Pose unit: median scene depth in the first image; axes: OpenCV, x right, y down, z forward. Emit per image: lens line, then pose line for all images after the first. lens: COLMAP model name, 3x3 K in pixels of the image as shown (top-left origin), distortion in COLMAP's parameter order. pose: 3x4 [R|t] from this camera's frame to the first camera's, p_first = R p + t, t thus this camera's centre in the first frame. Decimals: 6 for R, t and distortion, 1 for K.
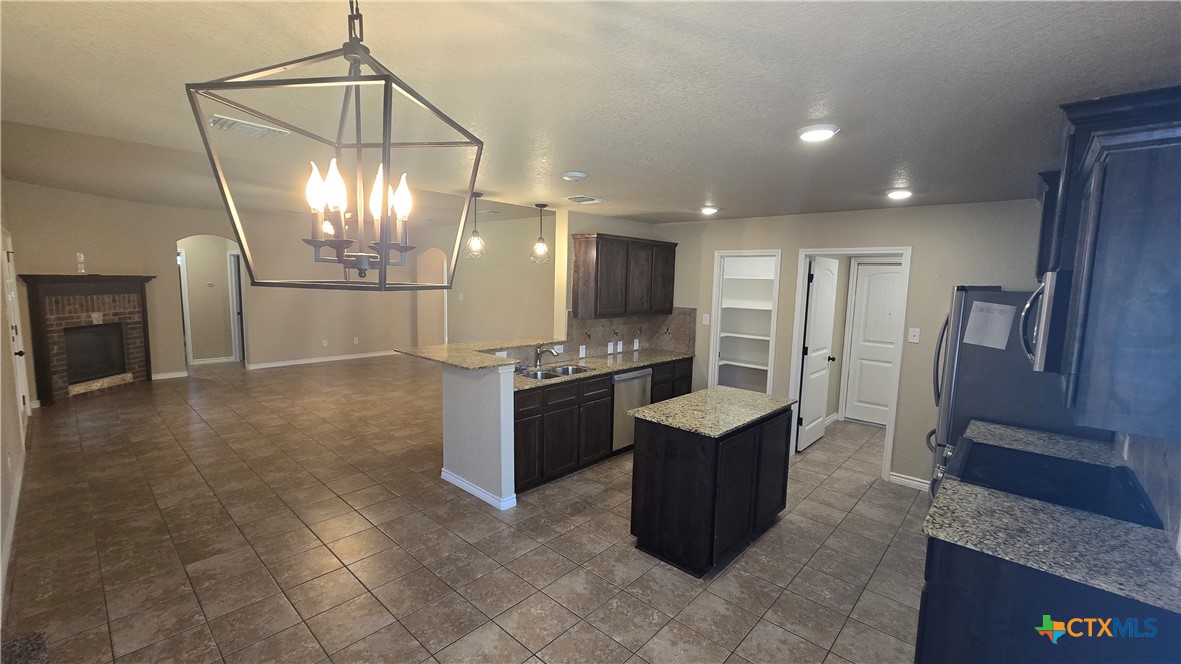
lens RADIAL K [[487.6, 0, 584.1], [0, 487.6, 333.7], [0, 0, 1]] dist [0.000241, 0.001835]
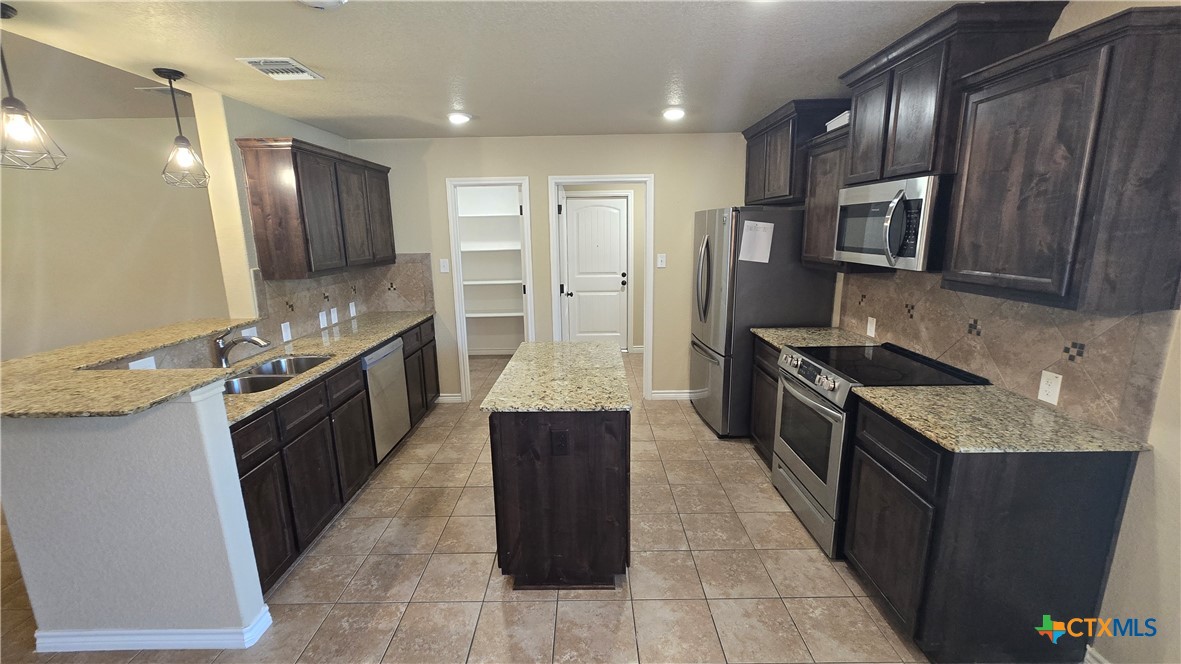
lens RADIAL K [[487.6, 0, 586.8], [0, 487.6, 331.6], [0, 0, 1]] dist [0.000241, 0.001835]
pose [[0.738103, -0.176796, 0.651112, -0.134913], [0.112347, 0.983790, 0.139771, -0.009804], [-0.665268, -0.030015, 0.746001, 0.266718]]
